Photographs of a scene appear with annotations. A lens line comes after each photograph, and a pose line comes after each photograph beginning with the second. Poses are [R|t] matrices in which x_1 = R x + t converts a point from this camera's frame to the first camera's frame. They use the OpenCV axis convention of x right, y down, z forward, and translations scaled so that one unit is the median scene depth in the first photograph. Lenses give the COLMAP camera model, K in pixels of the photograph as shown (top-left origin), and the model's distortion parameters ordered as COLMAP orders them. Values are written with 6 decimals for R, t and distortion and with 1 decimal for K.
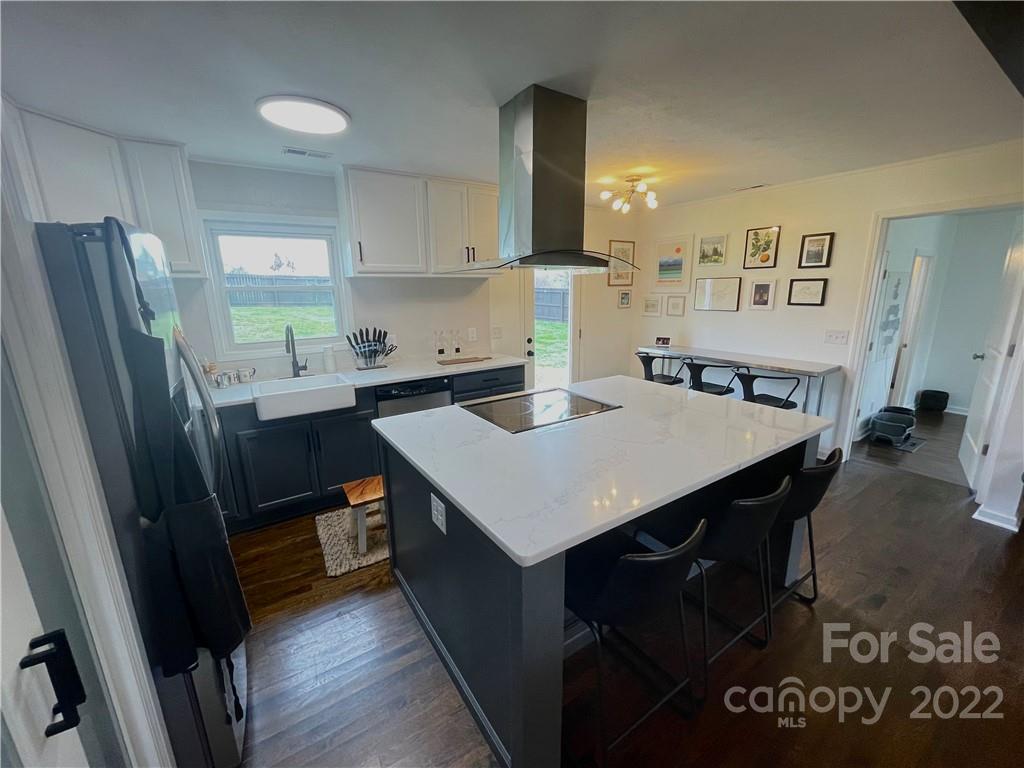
lens RADIAL K [[411.5, 0, 511.8], [0, 411.5, 383.3], [0, 0, 1]] dist [0.002298, 0.000080]
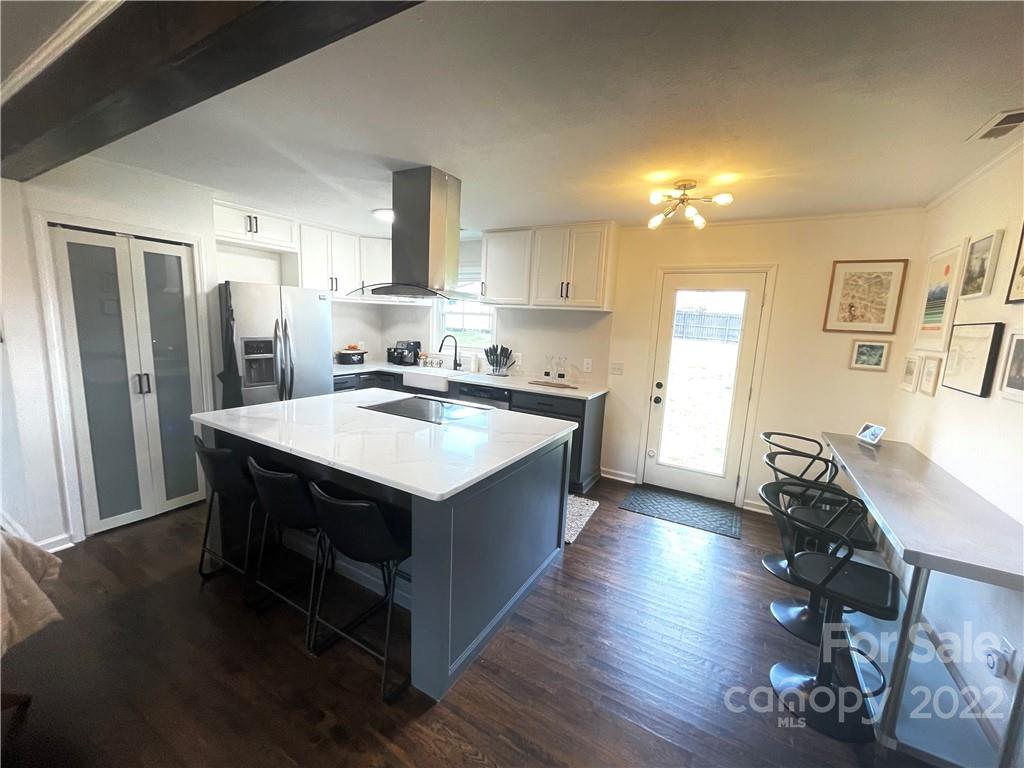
lens RADIAL K [[411.5, 0, 510.3], [0, 411.5, 383.6], [0, 0, 1]] dist [0.002298, 0.000080]
pose [[0.434961, 0.174041, -0.883470, 0.807507], [-0.255229, 0.964734, 0.064392, -0.100863], [0.863520, 0.197480, 0.464042, 0.403053]]
